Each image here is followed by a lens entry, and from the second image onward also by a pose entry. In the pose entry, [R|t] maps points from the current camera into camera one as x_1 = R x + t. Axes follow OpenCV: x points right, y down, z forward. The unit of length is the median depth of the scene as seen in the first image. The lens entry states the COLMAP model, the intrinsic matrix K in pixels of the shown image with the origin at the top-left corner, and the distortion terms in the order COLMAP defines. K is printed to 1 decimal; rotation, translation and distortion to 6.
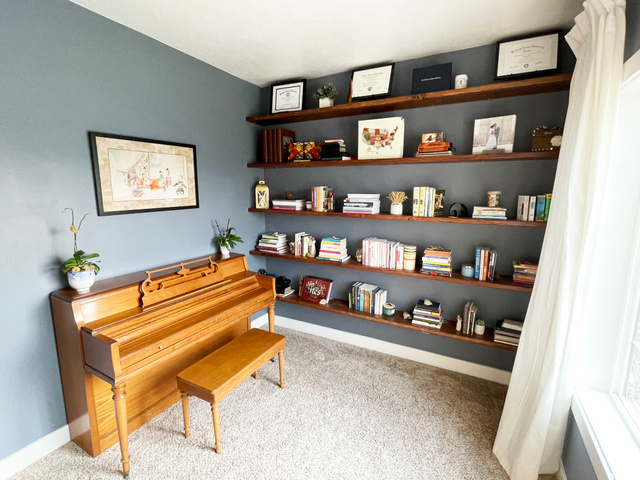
lens RADIAL K [[305.3, 0, 320.0], [0, 305.3, 240.0], [0, 0, 1]] dist [-0.001193, -0.000213]
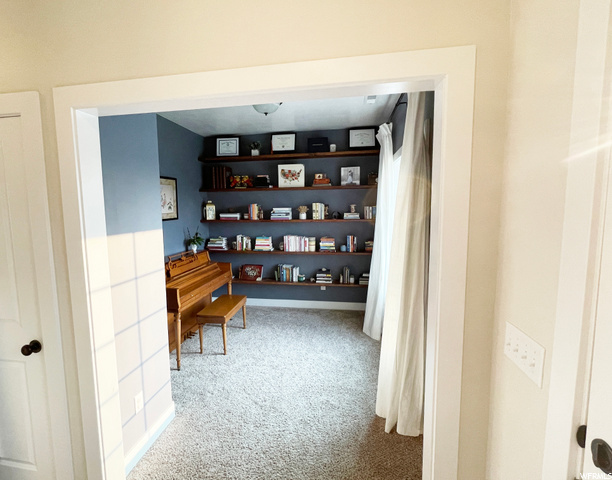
lens RADIAL K [[307.1, 0, 289.6], [0, 307.1, 239.6], [0, 0, 1]] dist [0.000169, 0.000020]
pose [[0.951491, -0.052122, 0.303231, -0.344669], [0.069700, 0.996440, -0.047432, 0.104639], [-0.299679, 0.066266, 0.951736, -0.598363]]
